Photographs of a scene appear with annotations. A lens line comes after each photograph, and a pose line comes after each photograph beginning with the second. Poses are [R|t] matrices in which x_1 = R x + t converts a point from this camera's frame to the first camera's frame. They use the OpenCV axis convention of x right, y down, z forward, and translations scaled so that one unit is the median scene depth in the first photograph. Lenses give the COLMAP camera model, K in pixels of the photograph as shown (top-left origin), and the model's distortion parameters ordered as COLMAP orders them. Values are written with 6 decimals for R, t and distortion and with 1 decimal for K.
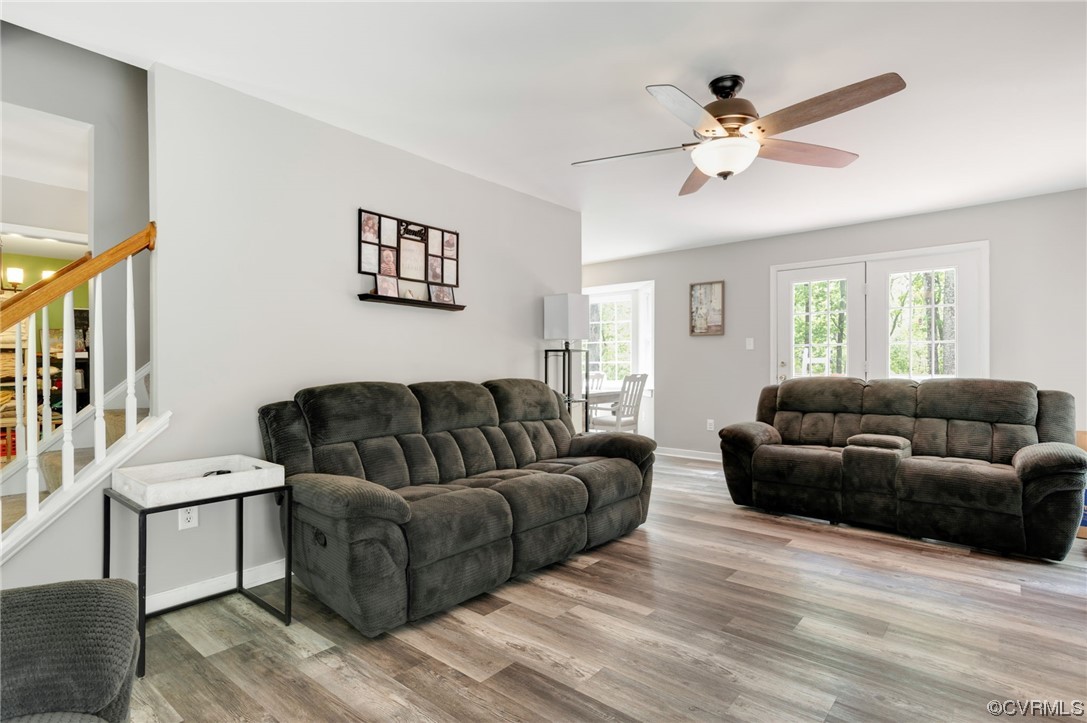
lens RADIAL K [[551.4, 0, 537.9], [0, 551.4, 361.5], [0, 0, 1]] dist [0.024063, 0.000214]
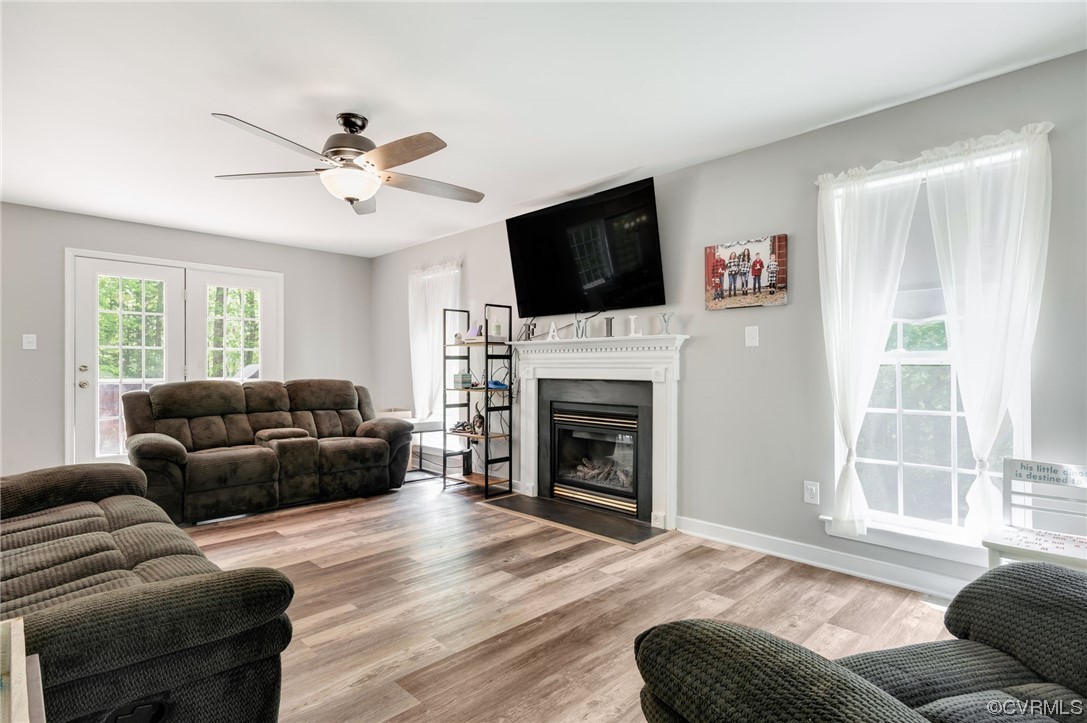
lens RADIAL K [[551.4, 0, 537.9], [0, 551.4, 367.3], [0, 0, 1]] dist [0.024063, 0.000214]
pose [[0.086977, 0.004405, 0.996201, -0.554184], [-0.006230, 0.999973, -0.003878, 0.003902], [-0.996191, -0.005869, 0.087002, 0.386649]]
